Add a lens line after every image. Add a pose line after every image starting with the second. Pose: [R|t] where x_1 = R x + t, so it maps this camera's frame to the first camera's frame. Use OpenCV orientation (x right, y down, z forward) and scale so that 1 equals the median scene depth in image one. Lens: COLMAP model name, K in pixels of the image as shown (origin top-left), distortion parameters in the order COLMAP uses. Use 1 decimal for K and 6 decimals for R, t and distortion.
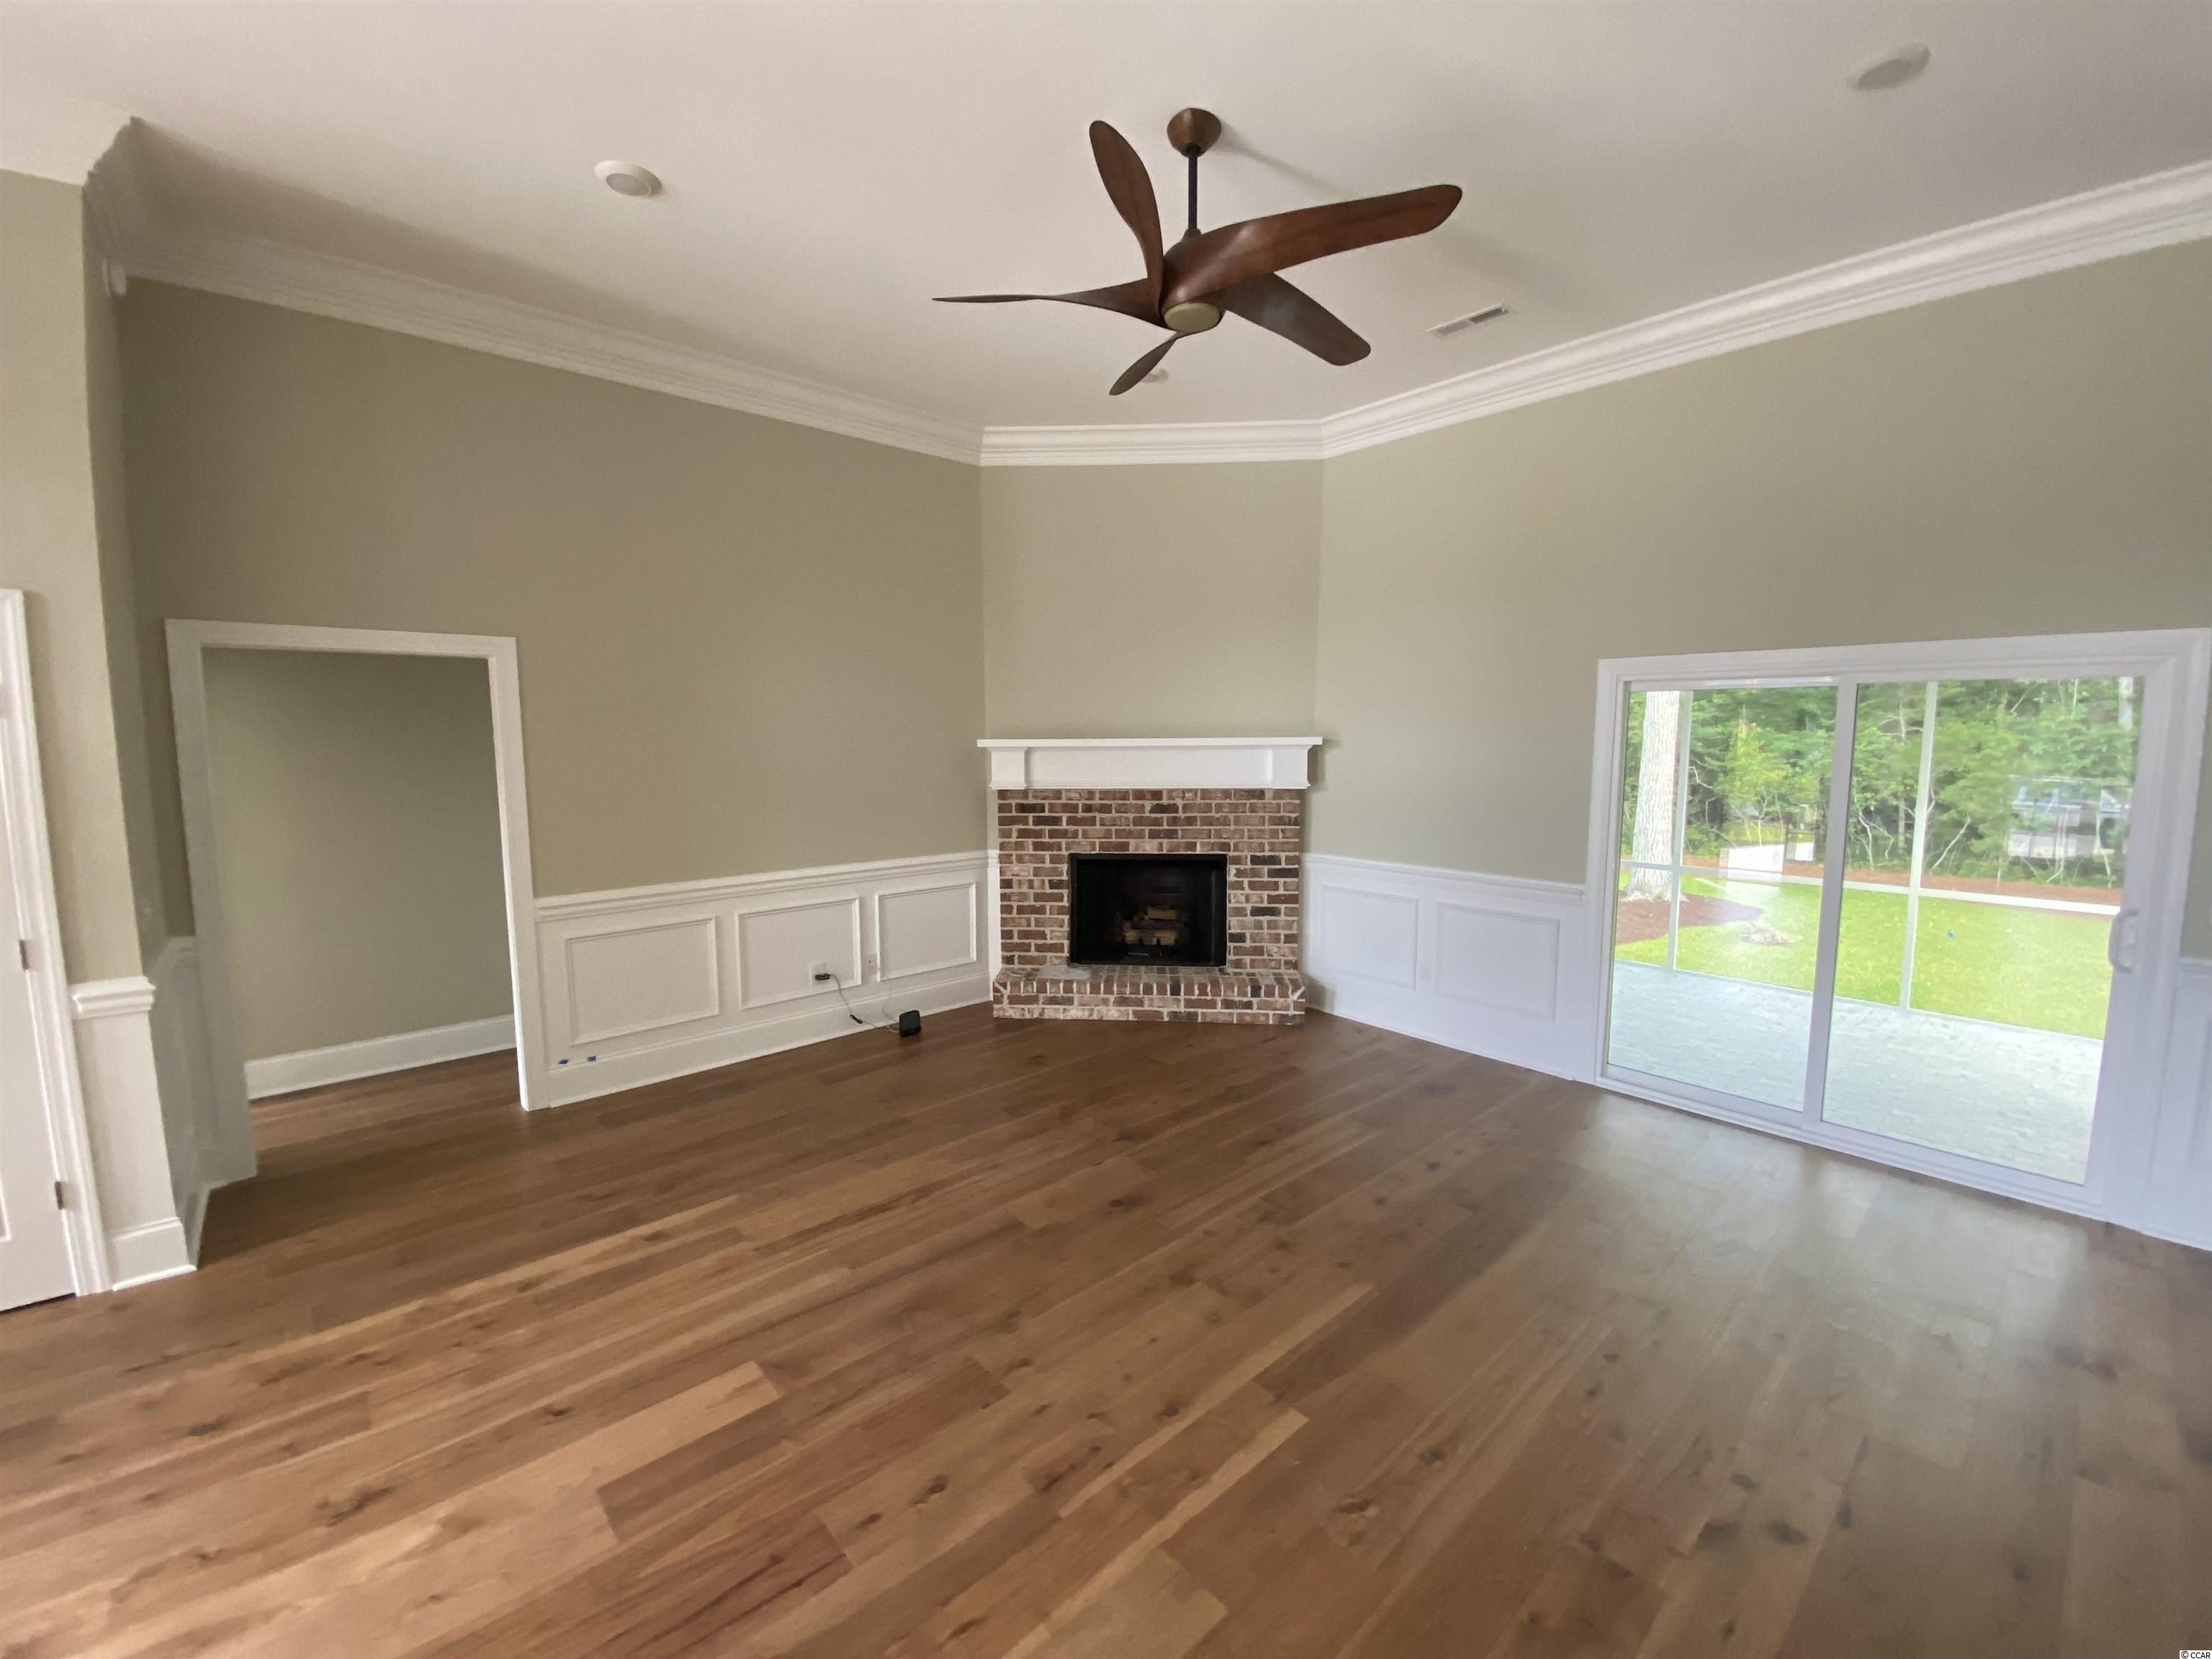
lens RADIAL K [[886.5, 0, 1116.5], [0, 886.5, 825.4], [0, 0, 1]] dist [0.011838, -0.015486]
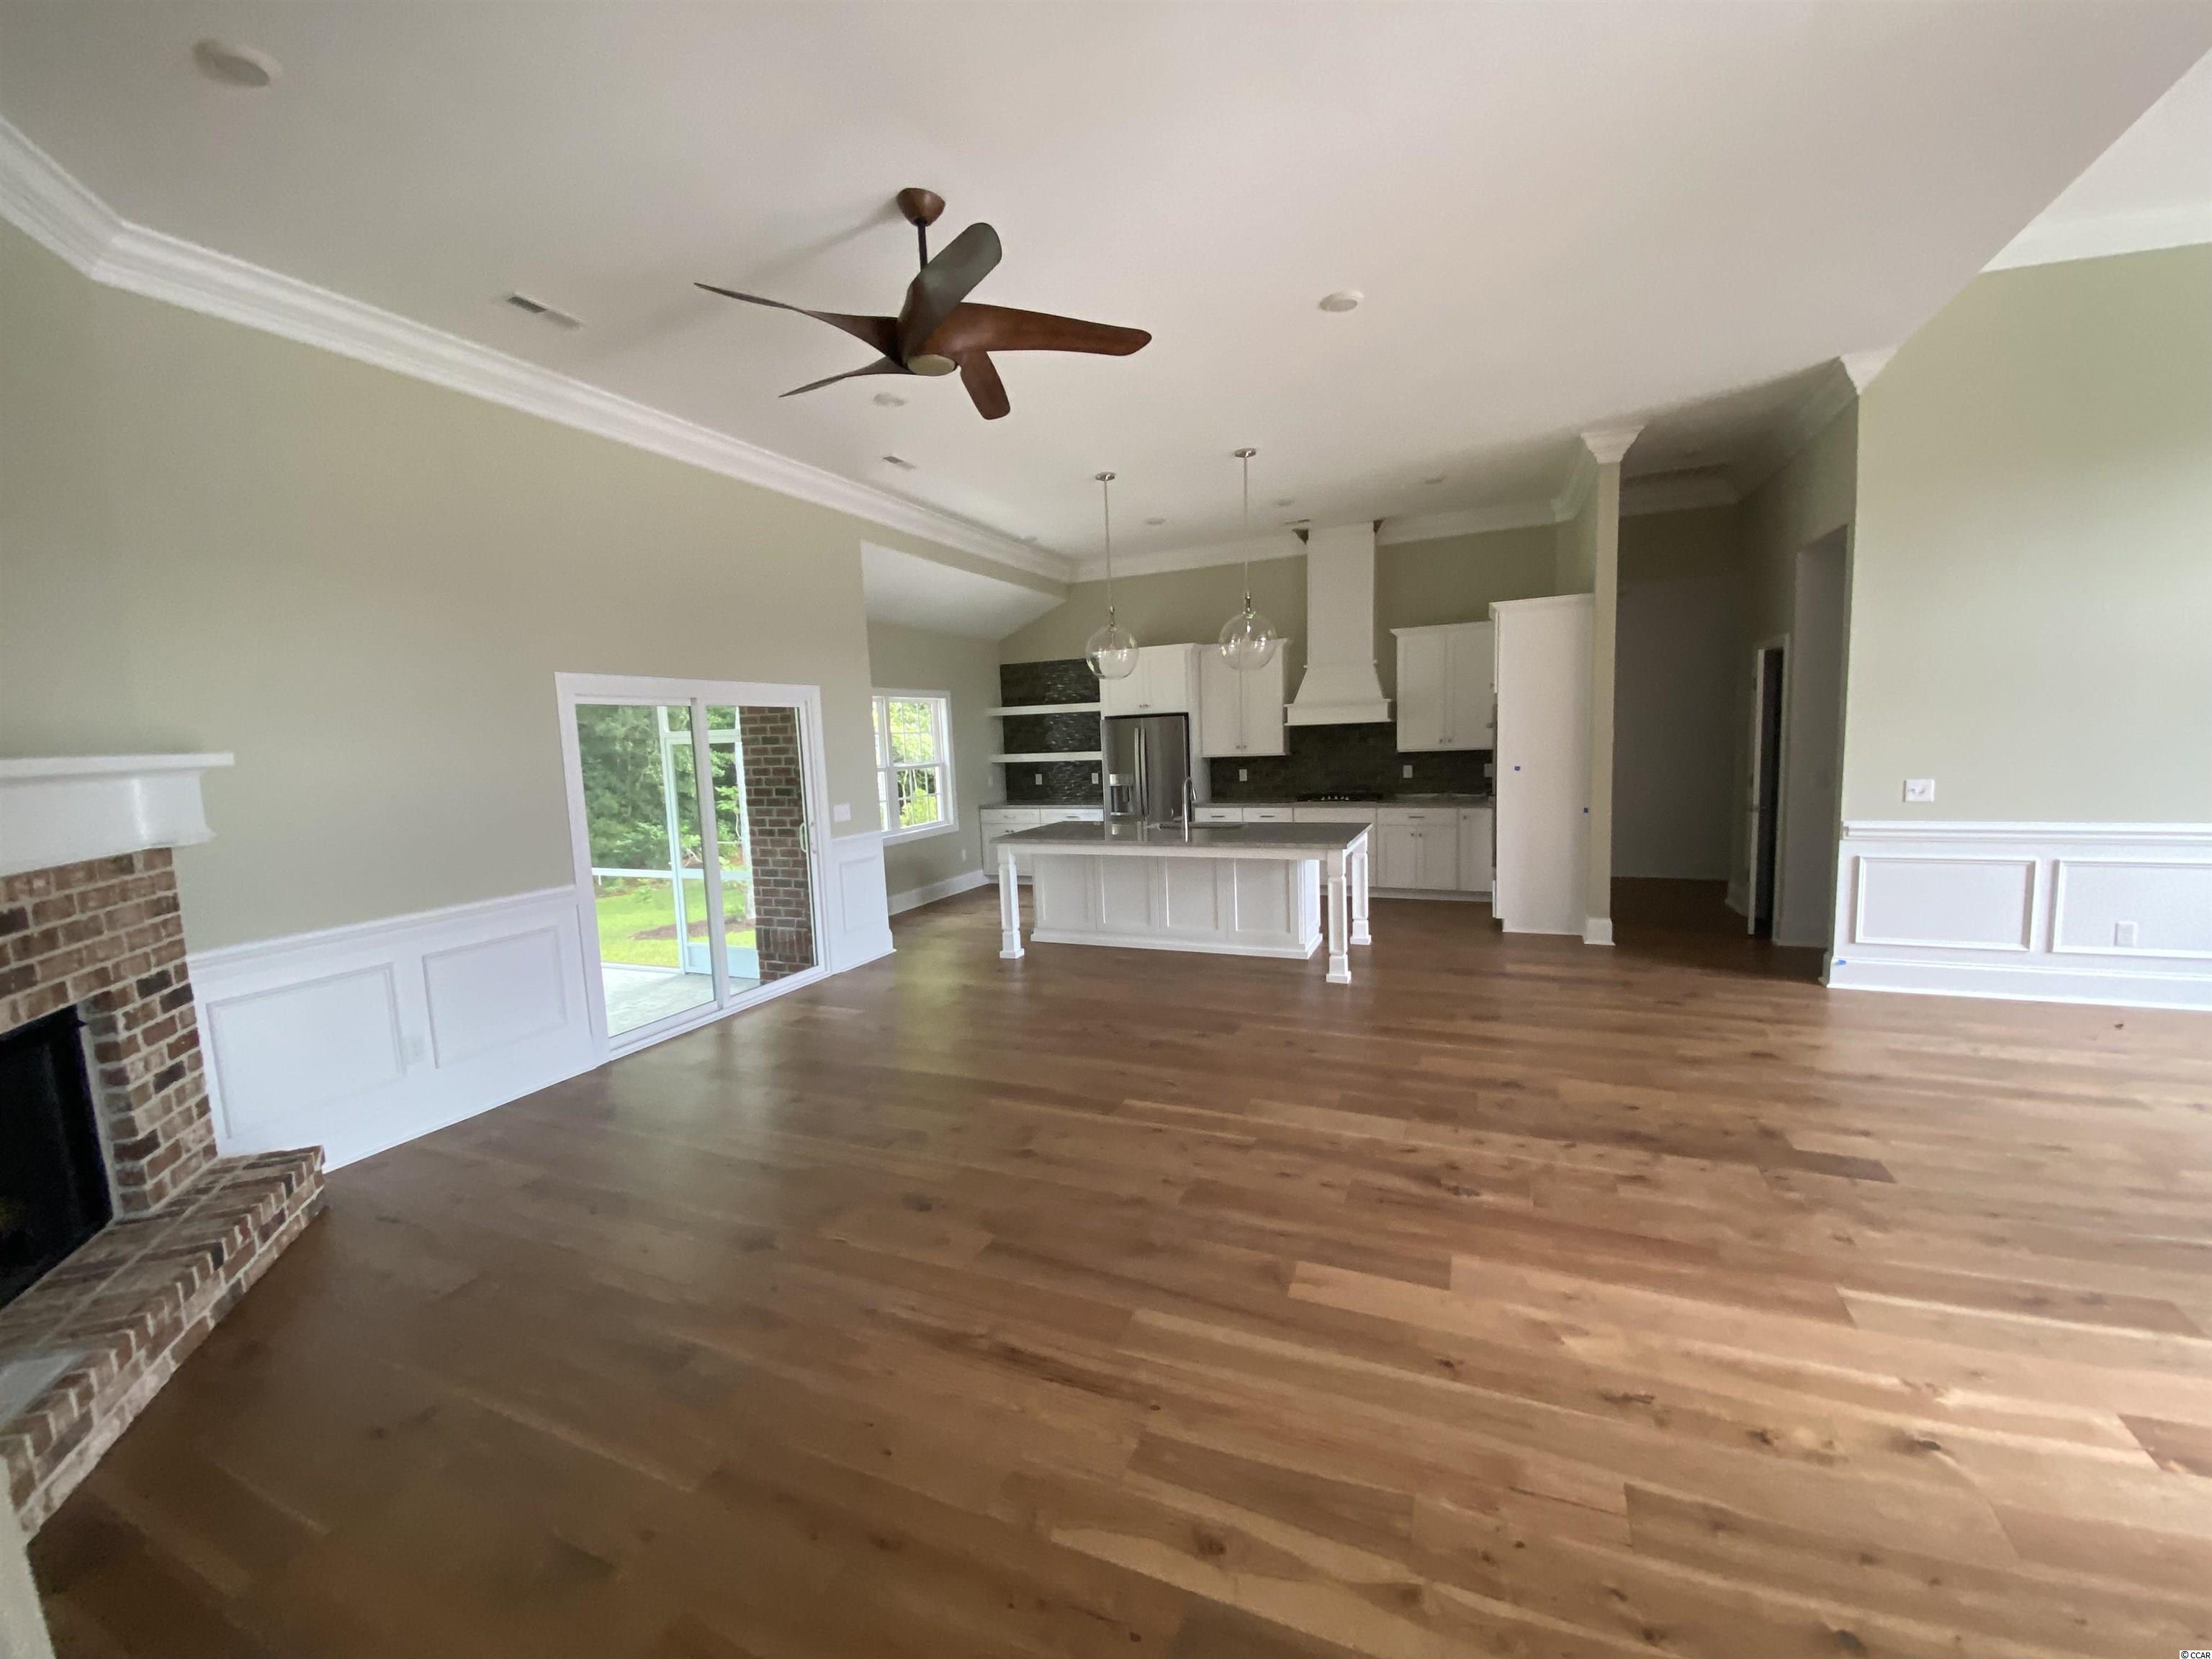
lens RADIAL K [[886.5, 0, 1101.9], [0, 886.5, 821.3], [0, 0, 1]] dist [0.011838, -0.015486]
pose [[-0.405992, -0.072944, 0.910961, -0.565945], [0.134607, 0.981164, 0.138557, -0.056327], [-0.903909, 0.178875, -0.388526, 0.689734]]
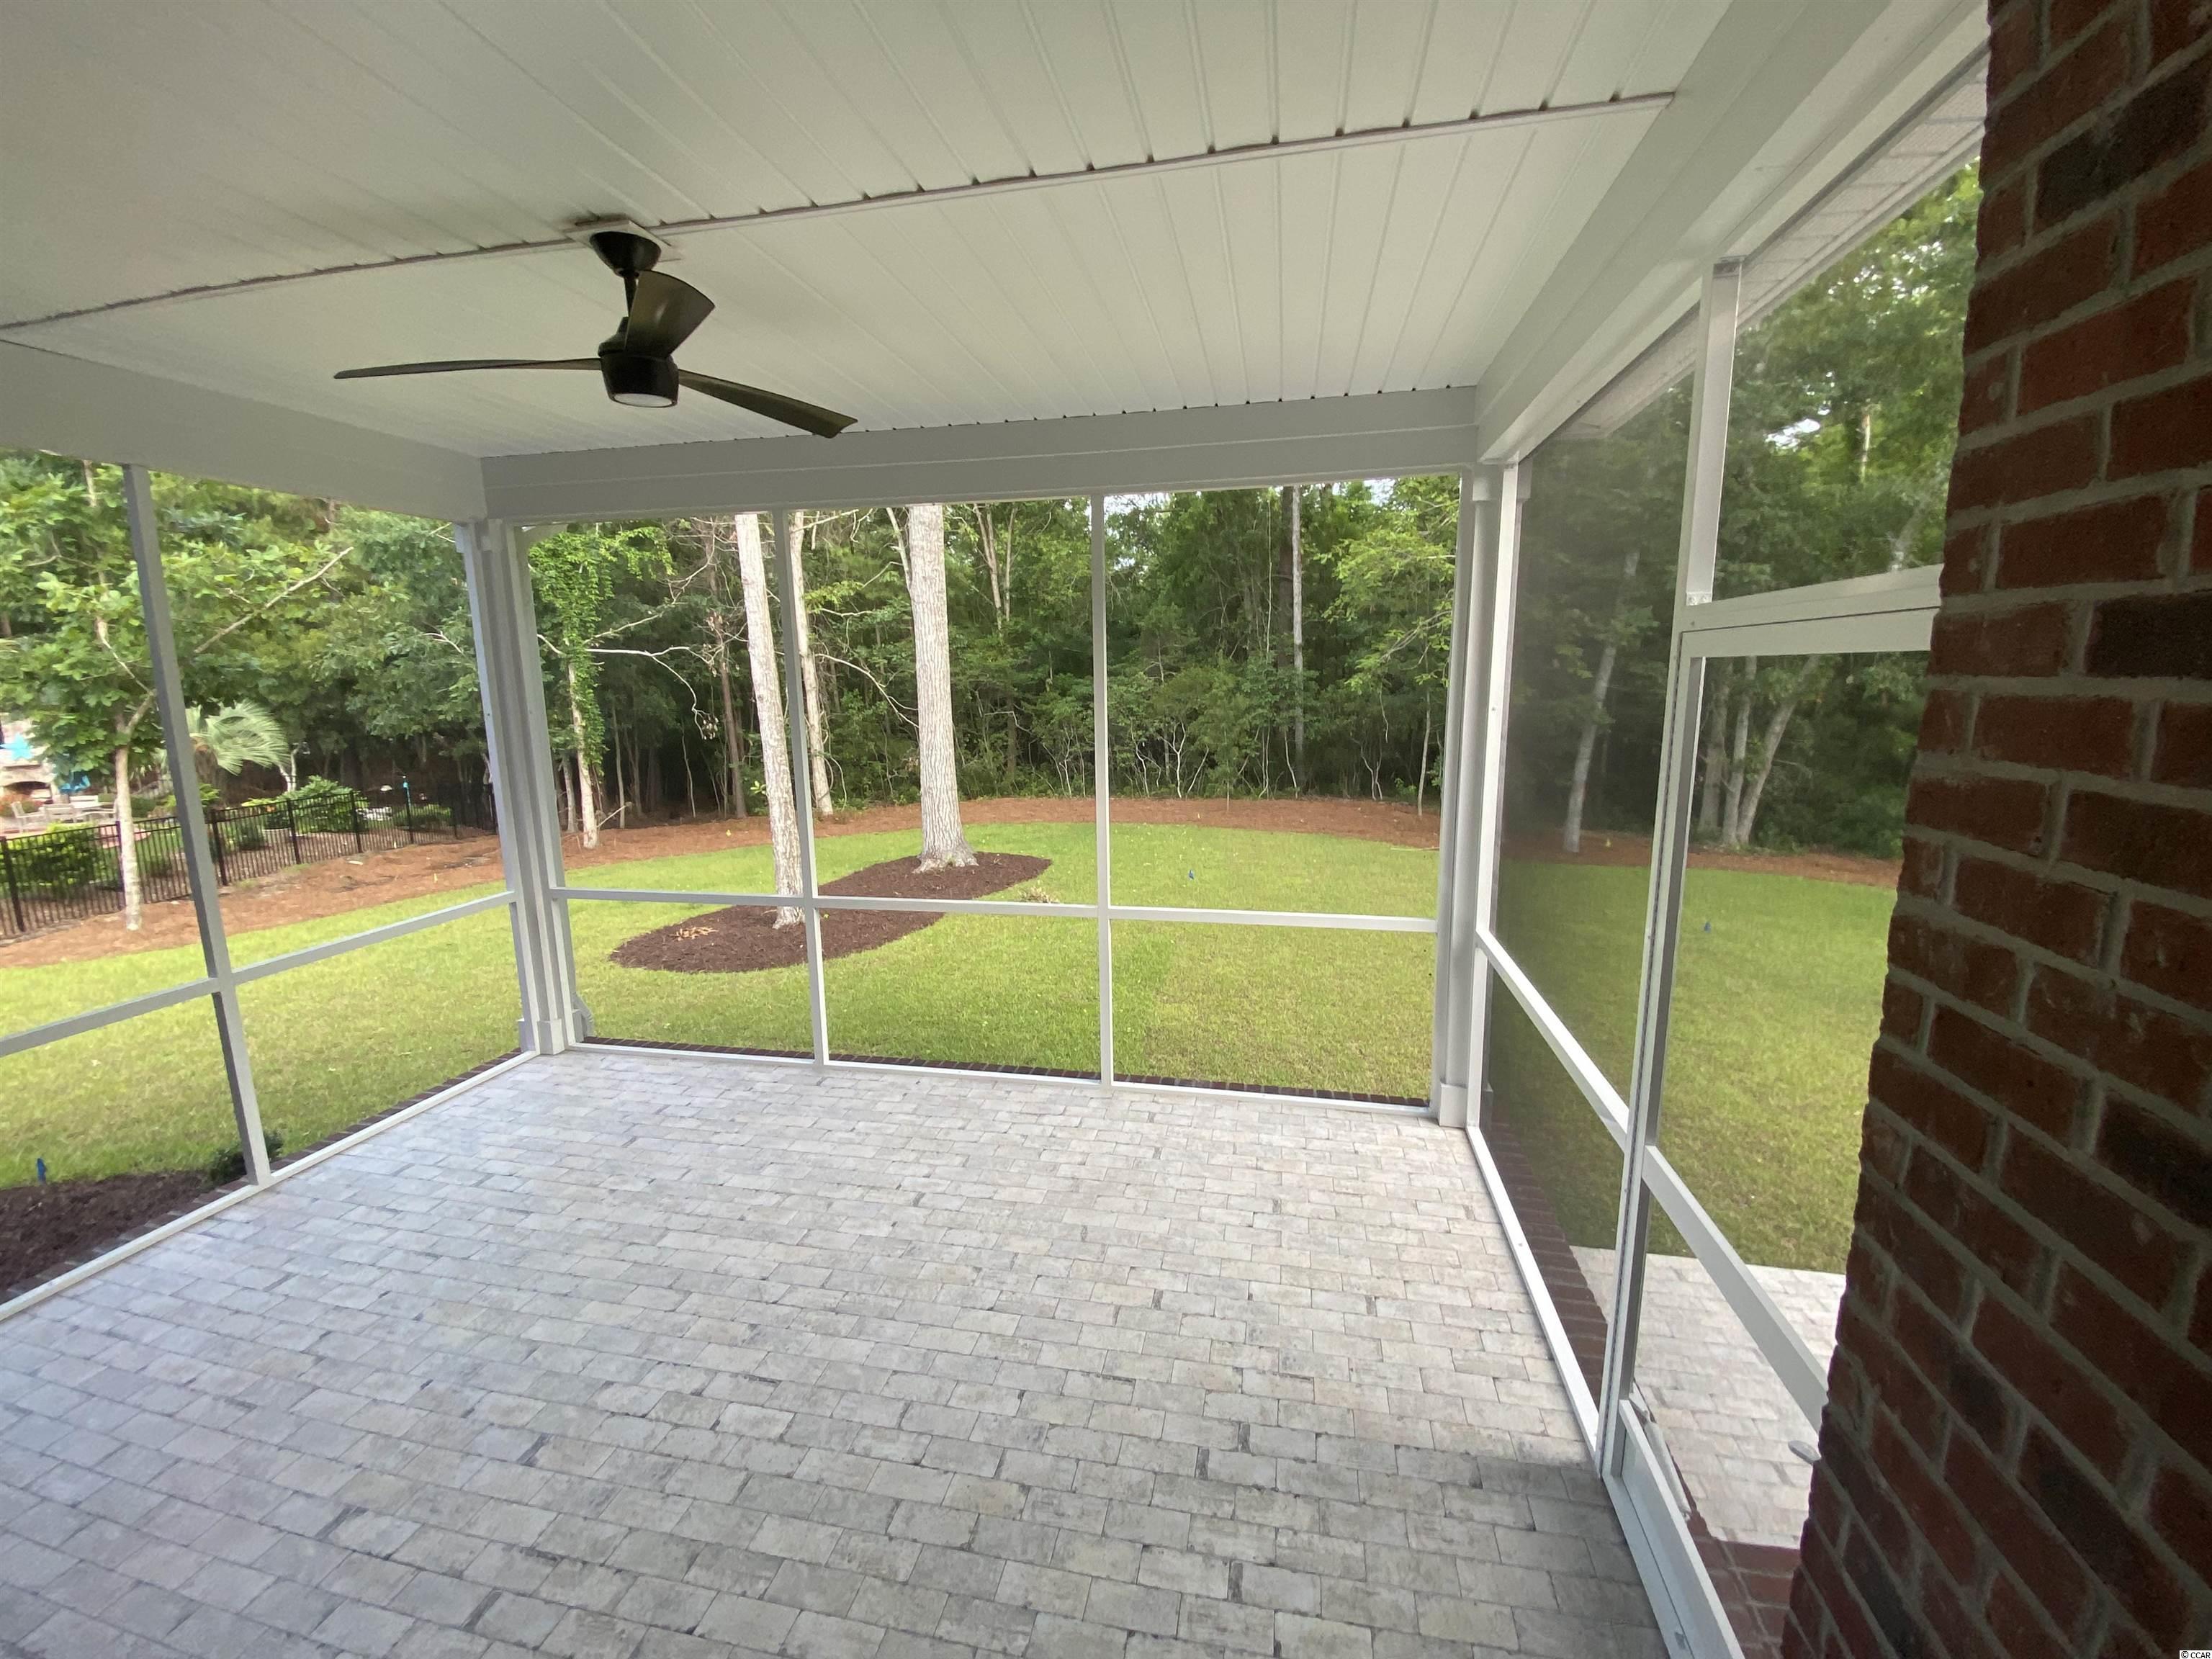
lens RADIAL K [[886.5, 0, 1089.3], [0, 886.5, 839.4], [0, 0, 1]] dist [0.011838, -0.015486]
pose [[0.808613, -0.117149, 0.576560, 0.645409], [0.076710, 0.992603, 0.094098, -0.052649], [-0.583319, -0.031861, 0.811618, 0.591387]]
